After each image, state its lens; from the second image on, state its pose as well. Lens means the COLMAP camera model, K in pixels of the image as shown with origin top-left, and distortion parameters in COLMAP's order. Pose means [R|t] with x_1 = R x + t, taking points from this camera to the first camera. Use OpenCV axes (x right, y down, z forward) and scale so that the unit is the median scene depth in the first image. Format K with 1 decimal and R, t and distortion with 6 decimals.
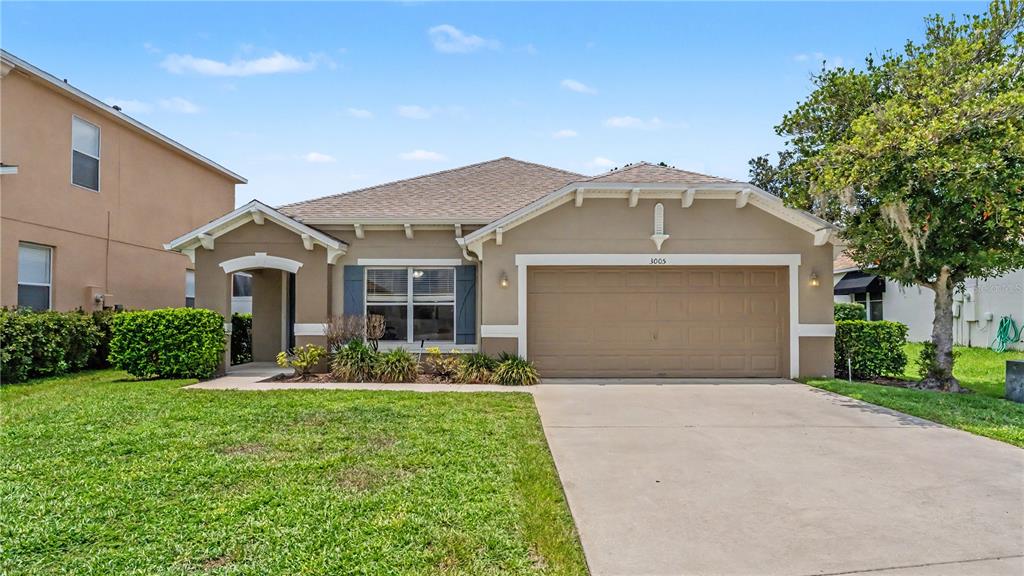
lens RADIAL K [[627.5, 0, 518.1], [0, 627.5, 296.5], [0, 0, 1]] dist [-0.001695, -0.000555]
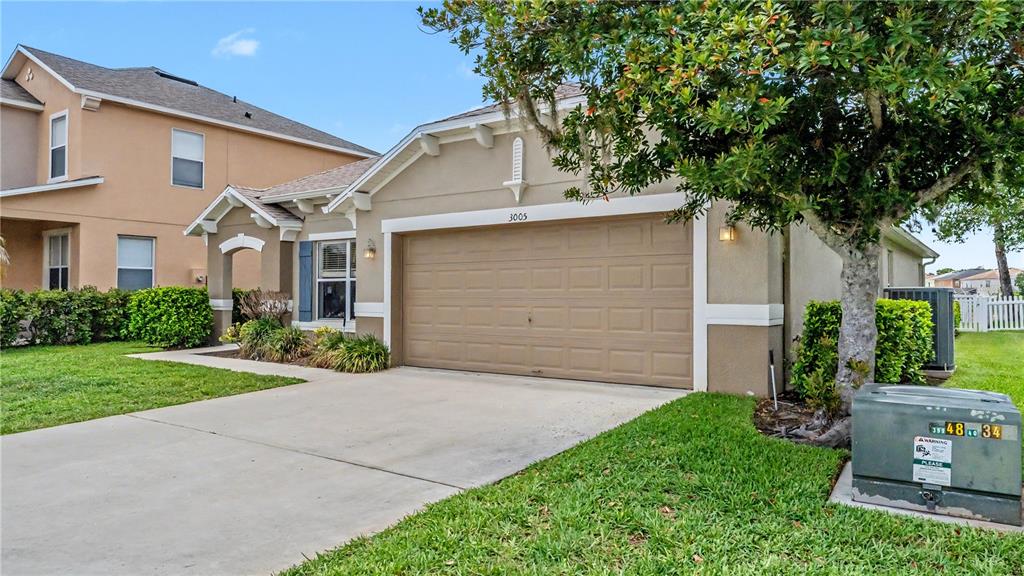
lens RADIAL K [[683.2, 0, 511.7], [0, 683.2, 285.0], [0, 0, 1]] dist [0.007008, 0.002340]
pose [[0.806927, -0.009007, -0.590583, 0.673221], [0.017196, 0.999818, 0.008247, 0.016558], [0.590401, -0.016810, 0.806935, 0.342605]]
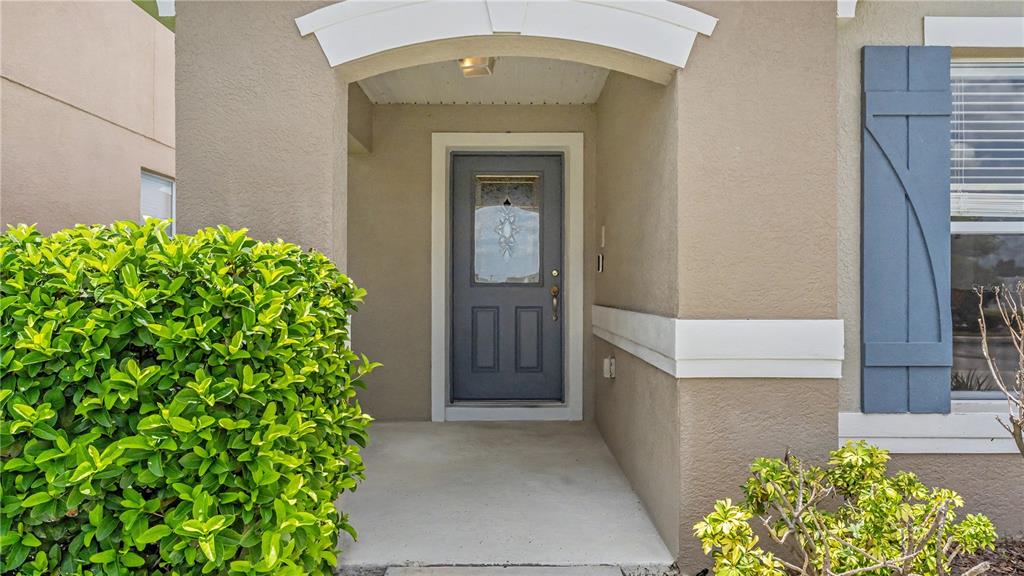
lens RADIAL K [[683.2, 0, 509.6], [0, 683.2, 285.3], [0, 0, 1]] dist [0.007008, 0.002340]
pose [[0.999980, -0.000153, -0.006291, -0.422676], [0.000356, 0.999483, 0.032153, 0.026099], [0.006282, -0.032155, 0.999463, 0.808823]]
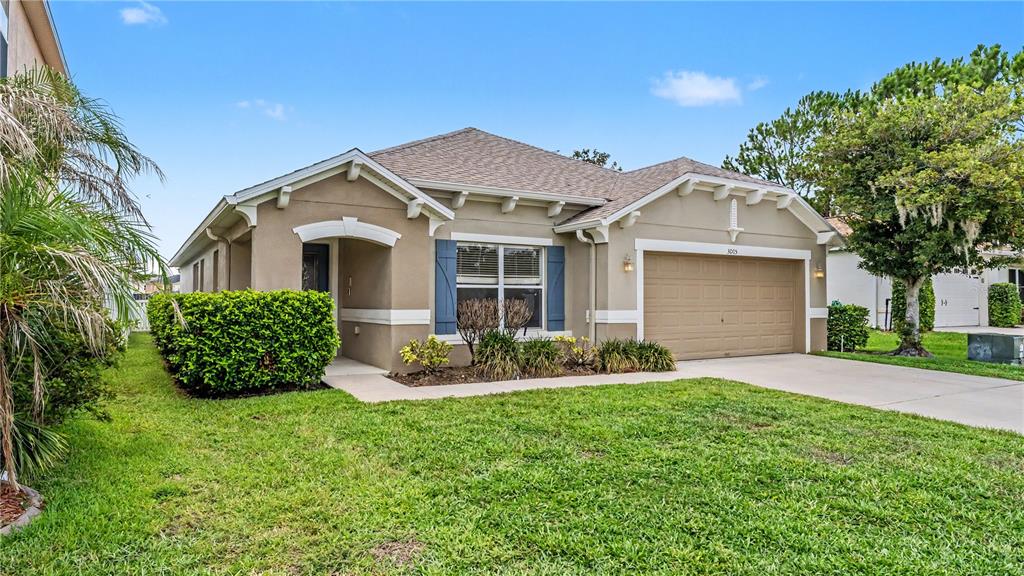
lens RADIAL K [[624.9, 0, 514.9], [0, 624.9, 290.1], [0, 0, 1]] dist [0.004556, 0.000038]
pose [[0.858284, 0.009703, 0.513083, -0.650042], [-0.020878, 0.999654, 0.016021, 0.002229], [-0.512750, -0.024463, 0.858189, 0.250329]]
